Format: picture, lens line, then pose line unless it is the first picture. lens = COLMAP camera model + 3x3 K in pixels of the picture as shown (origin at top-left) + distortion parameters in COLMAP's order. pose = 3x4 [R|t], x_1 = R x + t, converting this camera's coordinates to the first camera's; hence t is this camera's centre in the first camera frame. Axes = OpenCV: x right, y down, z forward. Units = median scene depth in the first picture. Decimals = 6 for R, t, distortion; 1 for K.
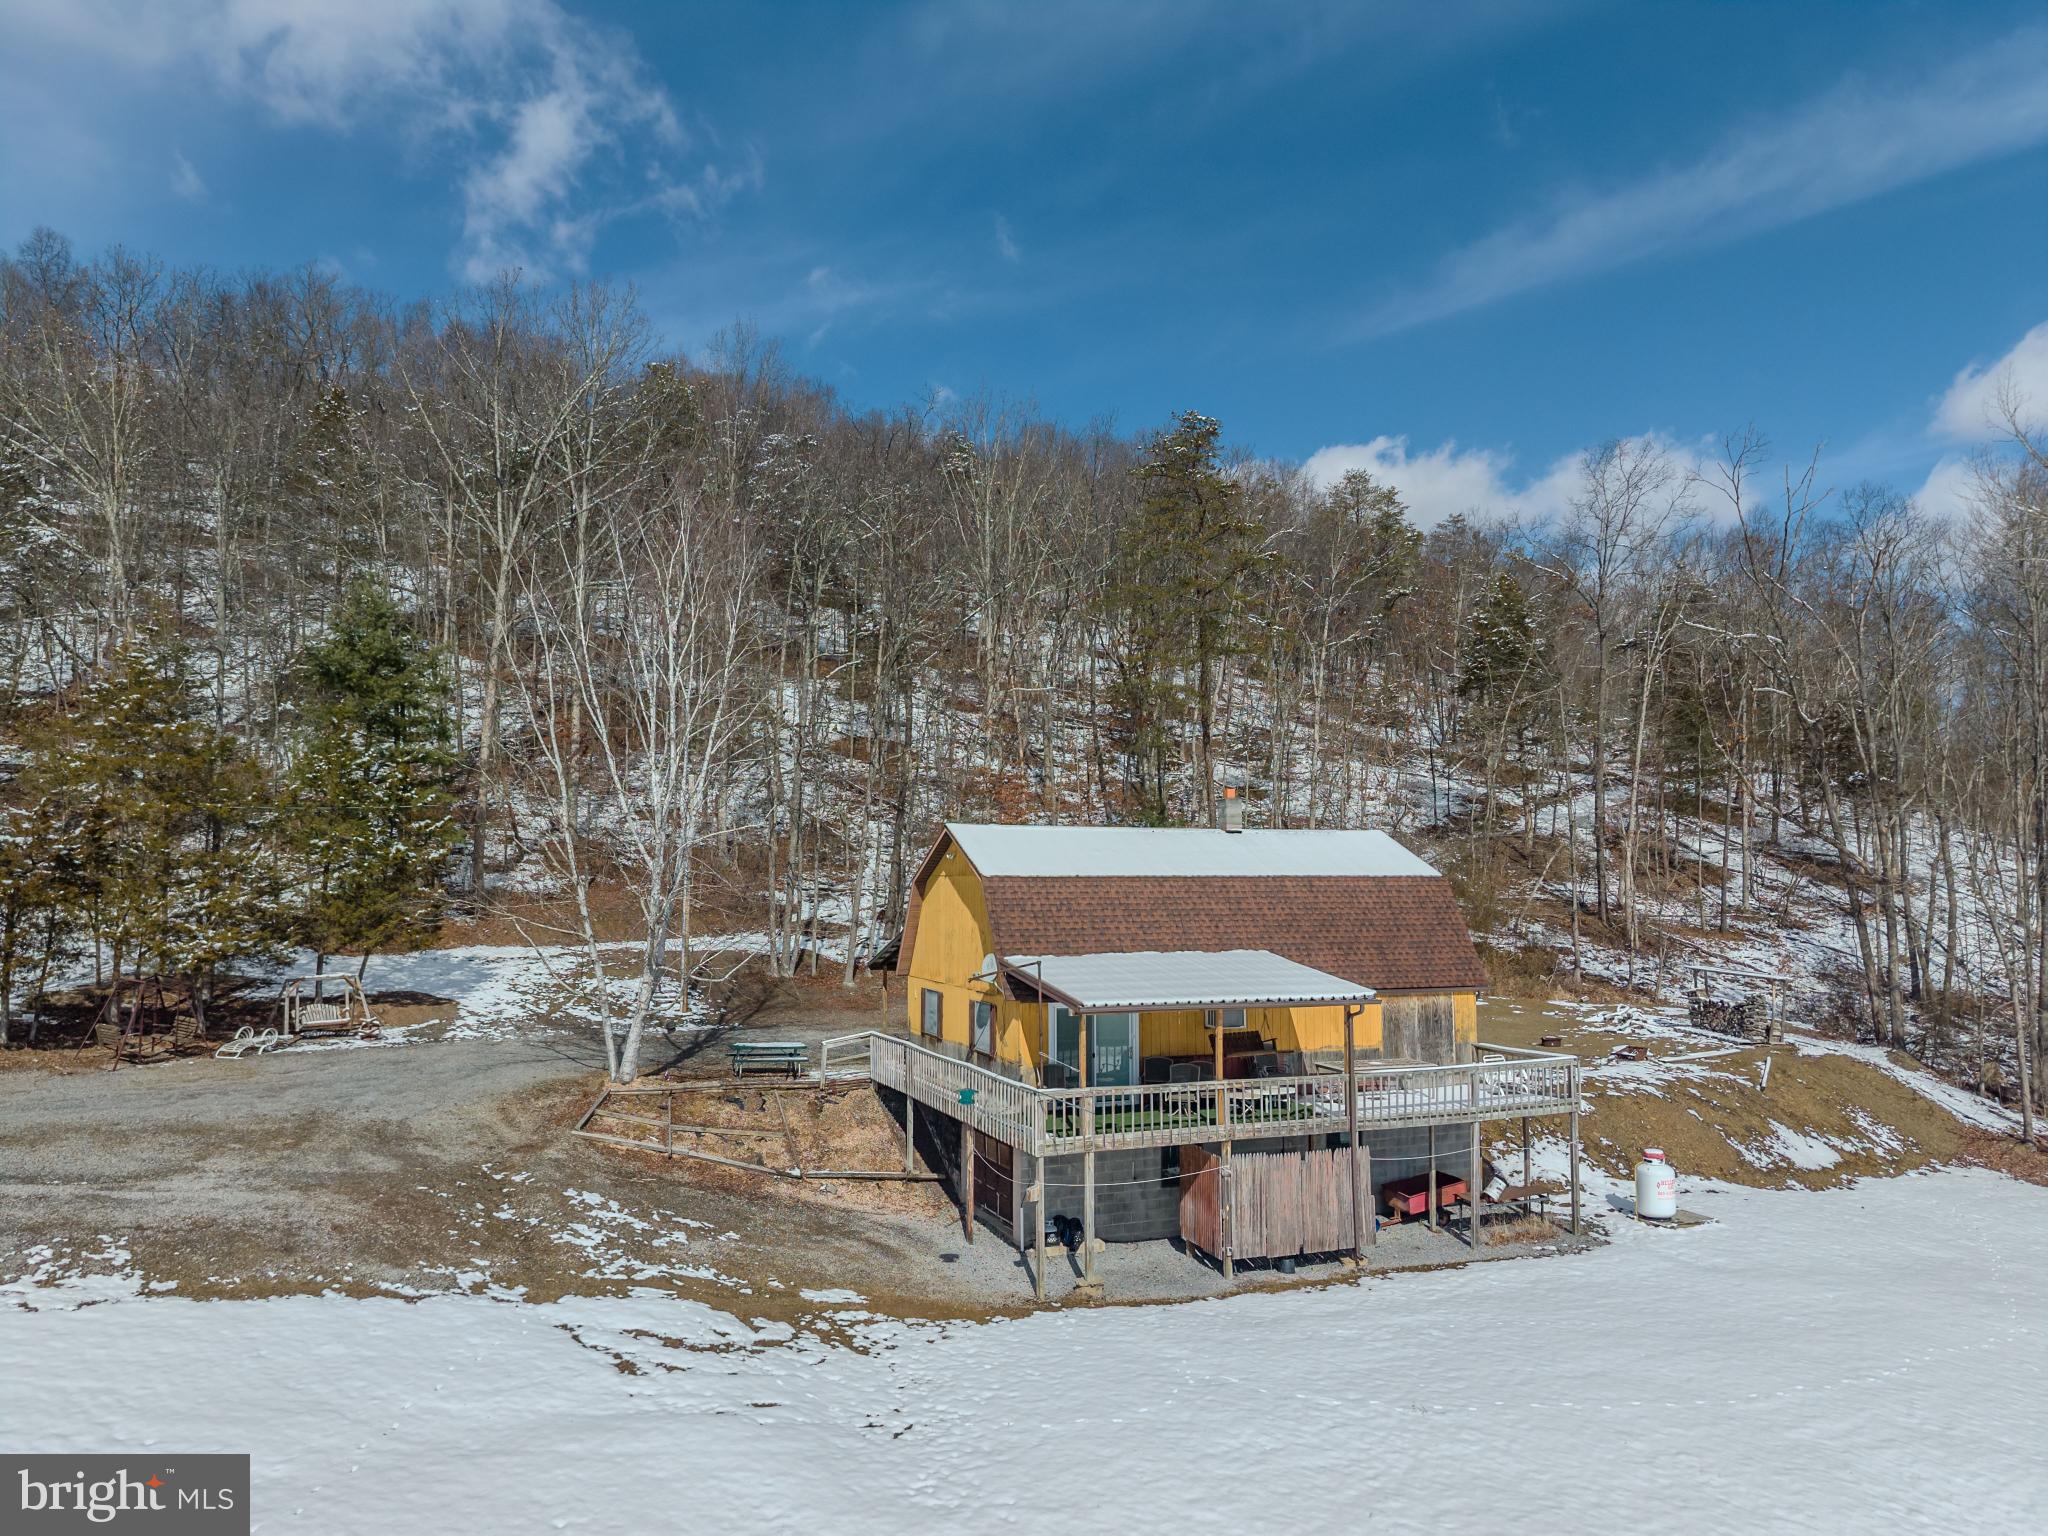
lens RADIAL K [[1368.9, 0, 1024.0], [0, 1368.9, 768.0], [0, 0, 1]] dist [0.029140, -0.033284]
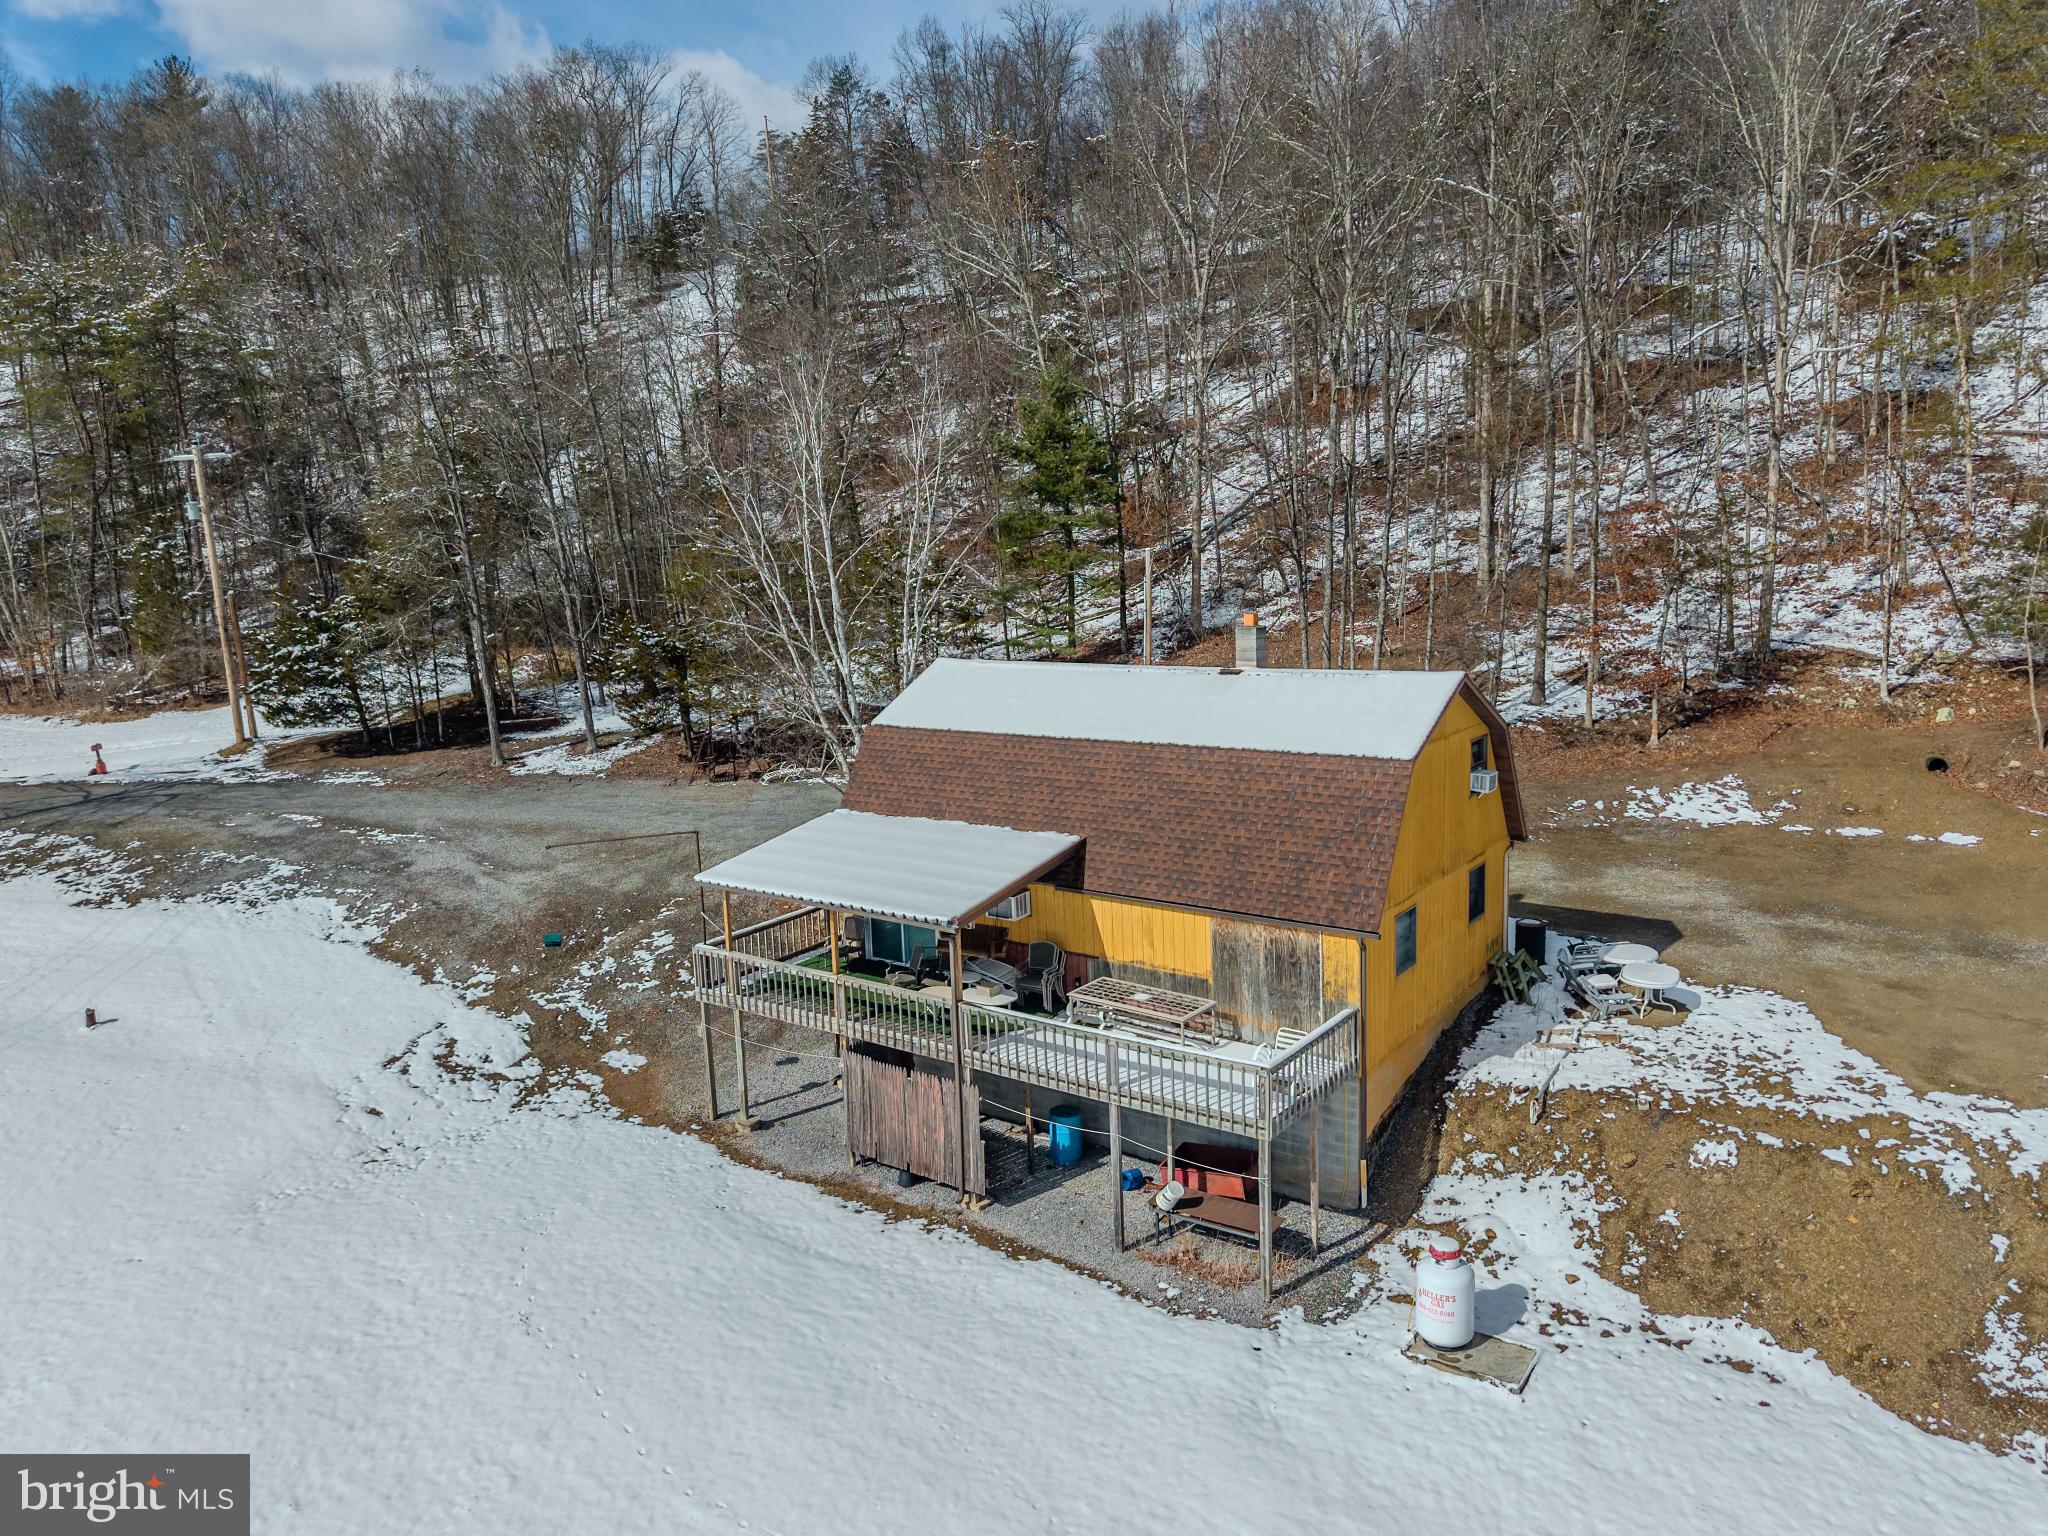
lens RADIAL K [[1393.2, 0, 1024.0], [0, 1393.2, 768.0], [0, 0, 1]] dist [0.029804, -0.030736]
pose [[0.528985, 0.123378, -0.839615, 0.894402], [0.102454, 0.972854, 0.207507, -0.089370], [0.842424, -0.195790, 0.501984, 0.574320]]
